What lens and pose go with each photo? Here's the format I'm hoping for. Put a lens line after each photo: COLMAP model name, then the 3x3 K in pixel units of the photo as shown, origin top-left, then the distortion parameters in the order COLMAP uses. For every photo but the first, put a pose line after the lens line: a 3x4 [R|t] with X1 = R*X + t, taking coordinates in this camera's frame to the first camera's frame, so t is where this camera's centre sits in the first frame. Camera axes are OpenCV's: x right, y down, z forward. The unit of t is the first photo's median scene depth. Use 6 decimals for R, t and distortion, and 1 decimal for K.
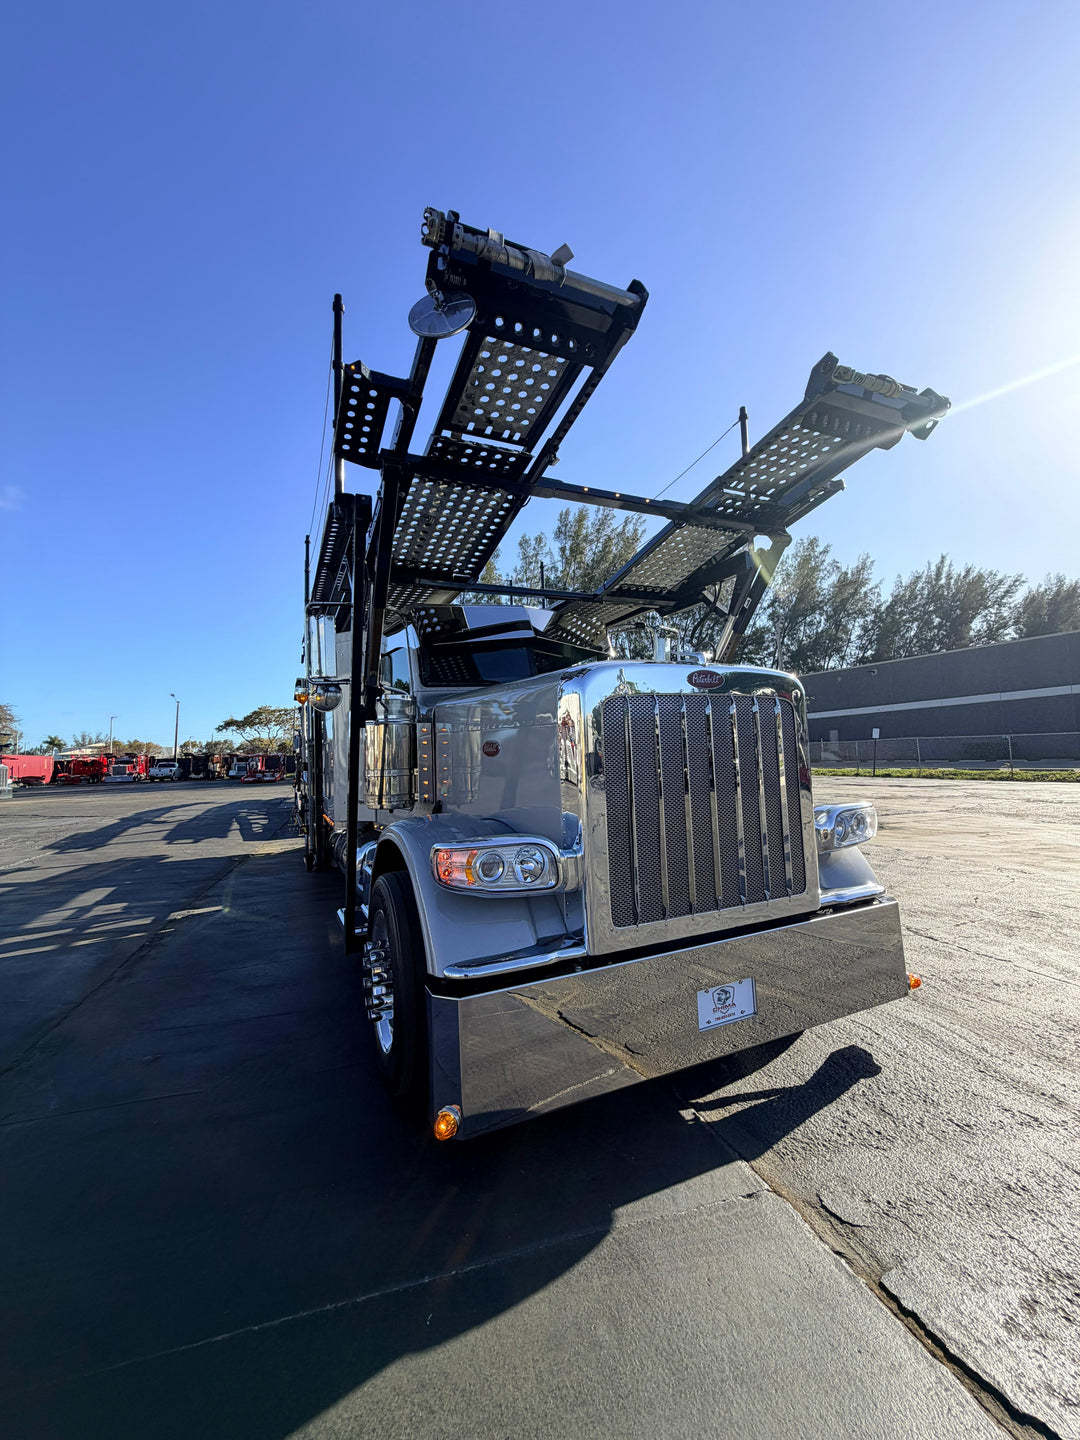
lens RADIAL K [[575.2, 0, 538.8], [0, 575.2, 717.7], [0, 0, 1]] dist [0.000245, -0.000098]
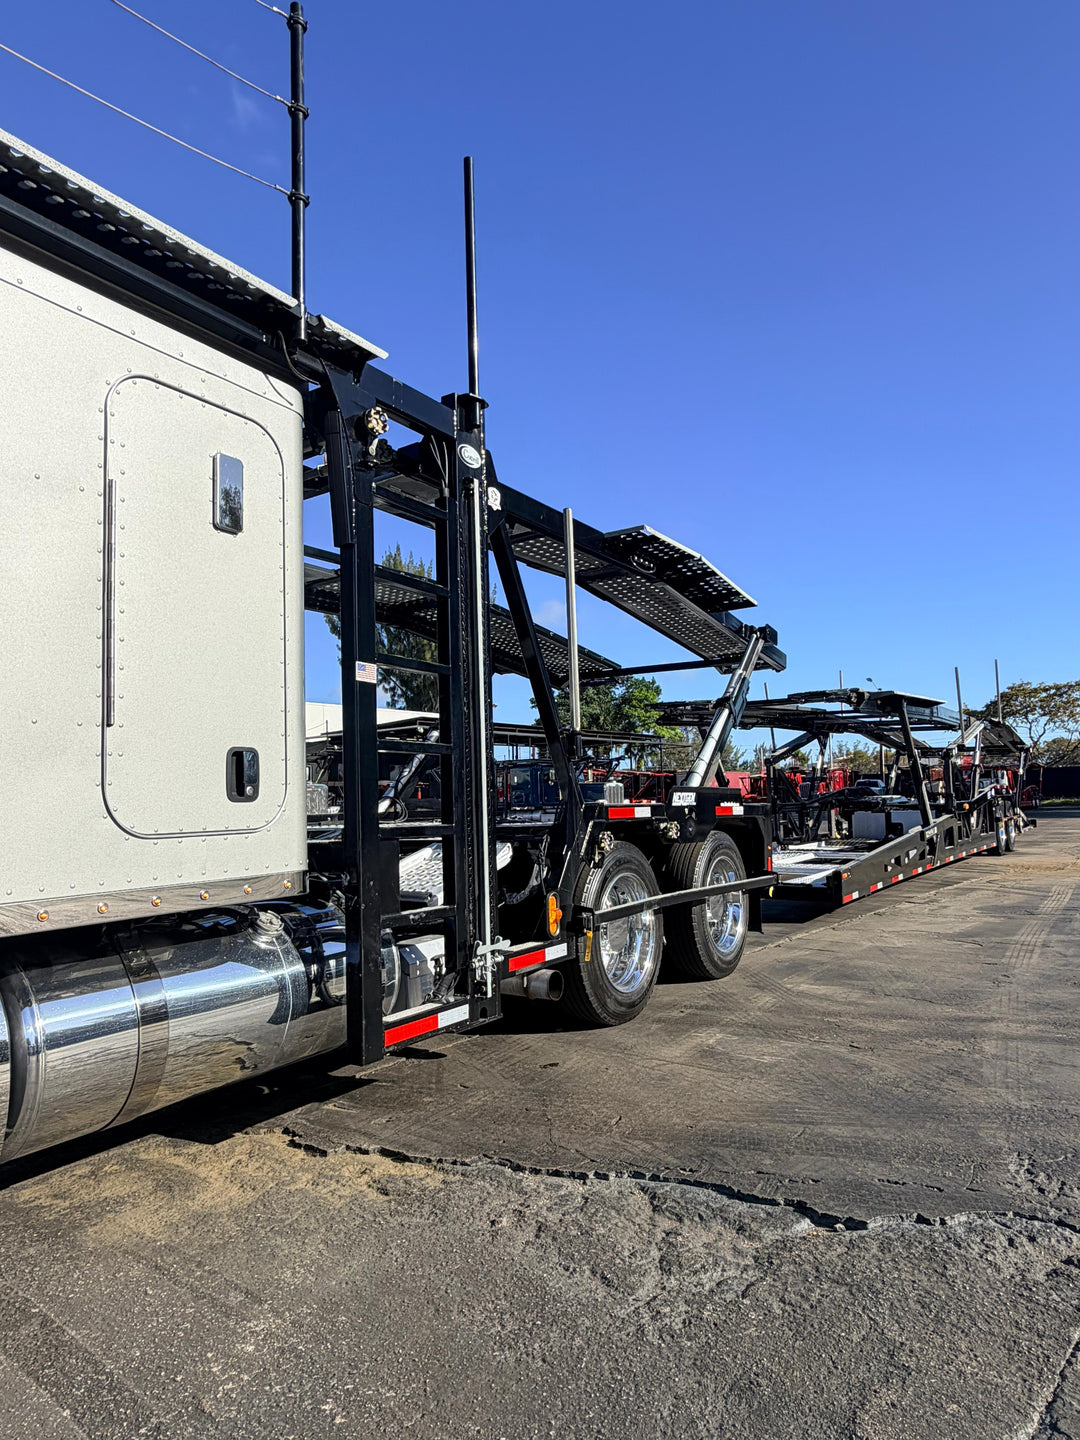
lens RADIAL K [[911.1, 0, 536.0], [0, 911.1, 723.3], [0, 0, 1]] dist [0.006589, 0.002088]
pose [[0.536982, -0.055873, -0.841741, 0.049806], [0.067955, 0.997427, -0.022856, 0.010103], [0.840852, -0.044928, 0.539397, 0.103731]]
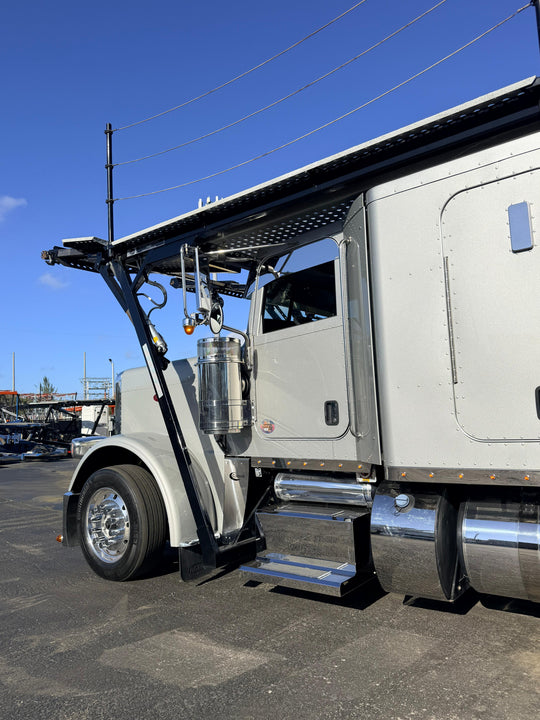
lens RADIAL K [[531.2, 0, 271.3], [0, 531.2, 361.9], [0, 0, 1]] dist [0.075817, -0.092863]
pose [[-0.887633, 0.030375, -0.459548, 0.040866], [0.107471, 0.983936, -0.142547, 0.011140], [0.447836, -0.175918, -0.876639, 0.144669]]
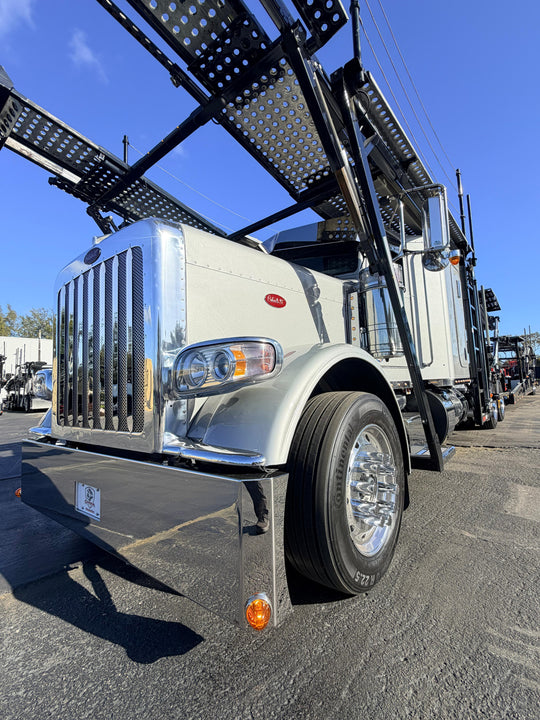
lens RADIAL K [[335.3, 0, 266.9], [0, 335.3, 360.2], [0, 0, 1]] dist [-0.002015, -0.000125]
pose [[0.437836, -0.058359, -0.897159, 0.049284], [0.088729, 0.995824, -0.021475, 0.009665], [0.894666, -0.070202, 0.441186, 0.043373]]
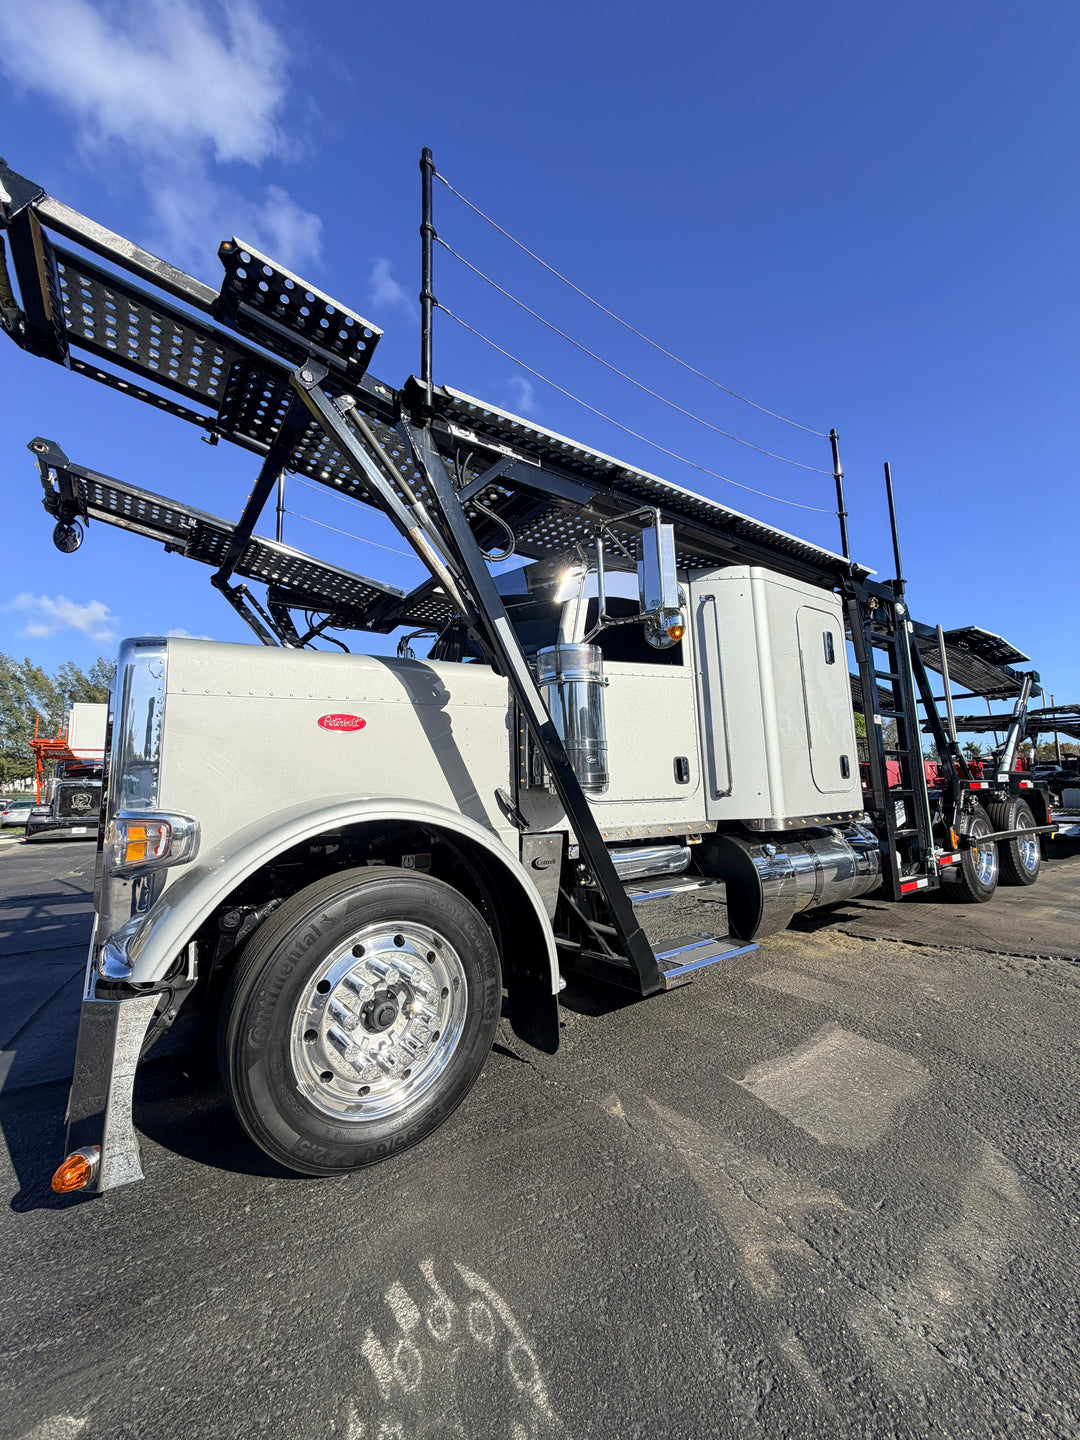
lens RADIAL K [[575.2, 0, 538.8], [0, 575.2, 717.7], [0, 0, 1]] dist [0.000245, -0.000098]
pose [[0.203638, -0.099674, -0.973959, 0.062554], [0.090878, 0.992434, -0.082564, 0.007103], [0.974819, -0.071698, 0.211155, 0.065924]]
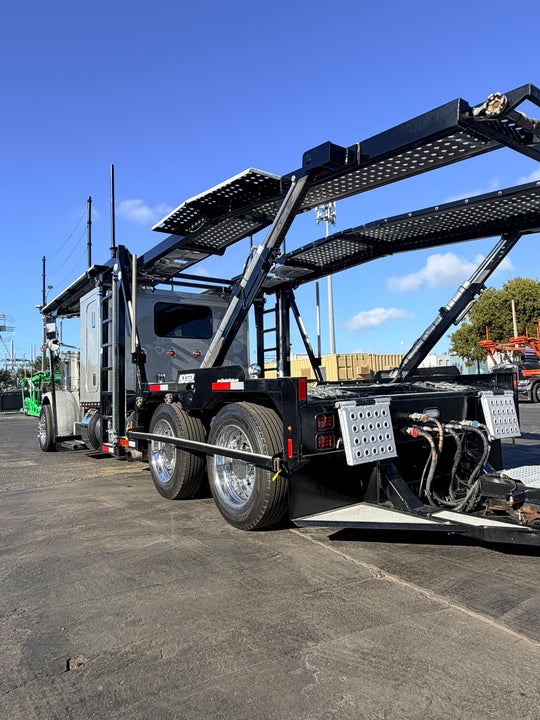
lens RADIAL K [[478.2, 0, 270.7], [0, 478.2, 355.4], [0, 0, 1]] dist [-0.002023, -0.000885]
pose [[-0.980623, 0.049444, -0.189562, -0.018482], [0.076163, 0.987727, -0.136365, 0.023819], [0.180493, -0.148160, -0.972353, 0.236912]]
